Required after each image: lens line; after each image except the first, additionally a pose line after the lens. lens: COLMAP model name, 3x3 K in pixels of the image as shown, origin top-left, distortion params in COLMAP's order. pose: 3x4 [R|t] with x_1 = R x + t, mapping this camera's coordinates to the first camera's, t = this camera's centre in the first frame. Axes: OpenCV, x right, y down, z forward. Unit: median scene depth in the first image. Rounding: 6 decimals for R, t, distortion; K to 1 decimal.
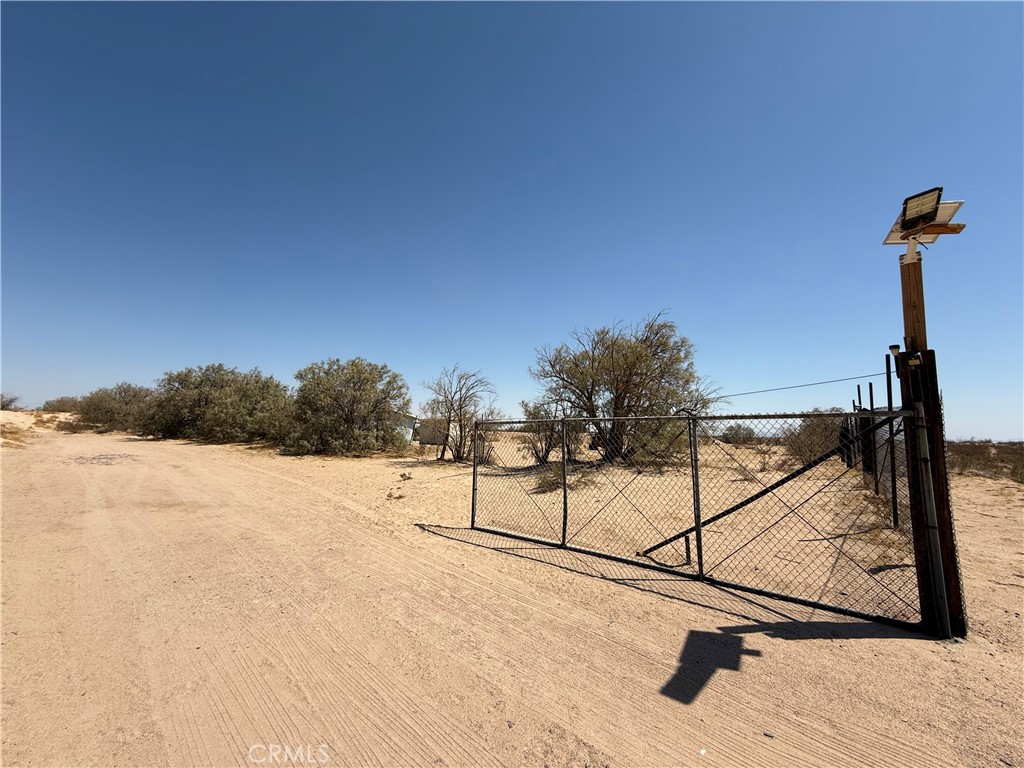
lens RADIAL K [[403.1, 0, 512.0], [0, 403.1, 384.0], [0, 0, 1]] dist [0.000131, -0.000082]
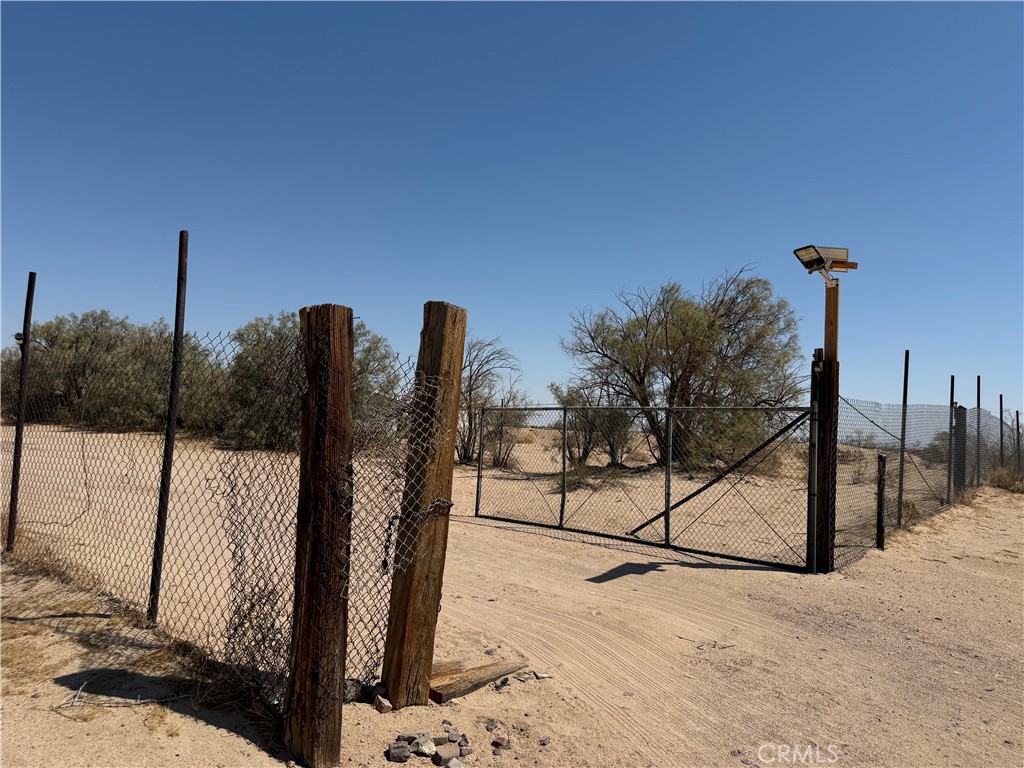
lens RADIAL K [[705.0, 0, 519.6], [0, 705.0, 386.1], [0, 0, 1]] dist [0.099093, -0.164631]
pose [[0.997785, 0.026617, -0.060967, 0.034572], [-0.023209, 0.998164, 0.055943, -0.018611], [0.062344, -0.054404, 0.996571, -0.231817]]
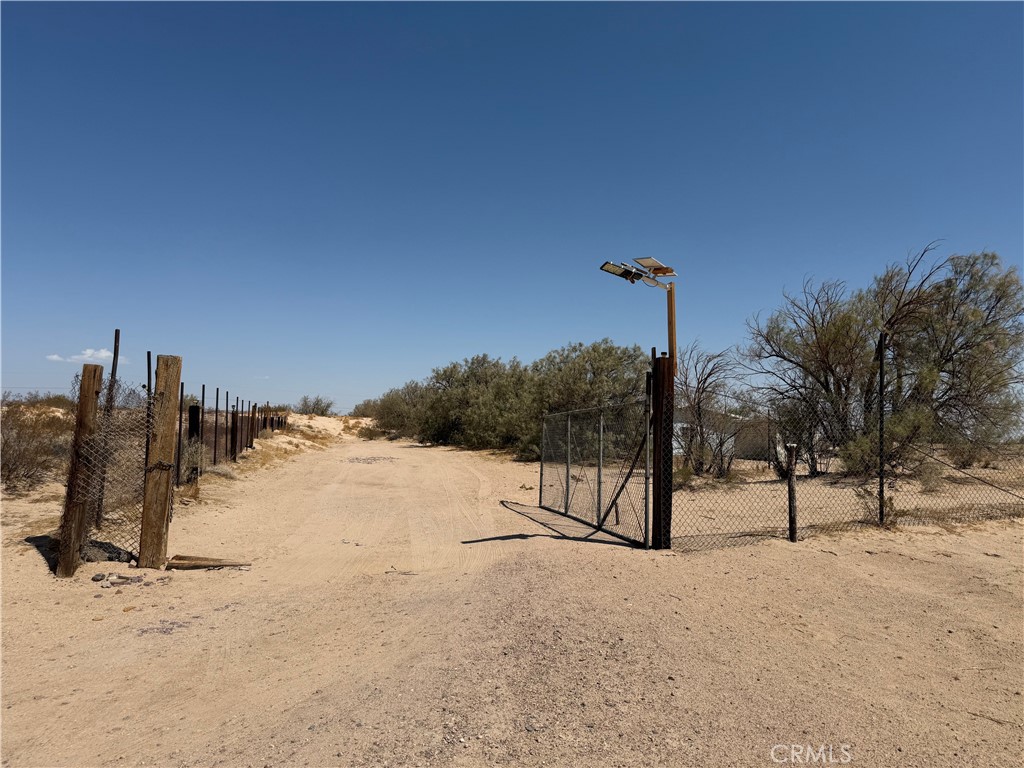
lens RADIAL K [[706.8, 0, 524.8], [0, 706.8, 387.5], [0, 0, 1]] dist [0.111261, -0.166276]
pose [[0.808311, -0.038147, -0.587519, 0.369139], [0.060126, 0.998030, 0.017921, -0.009285], [0.585678, -0.049811, 0.809012, -0.228186]]
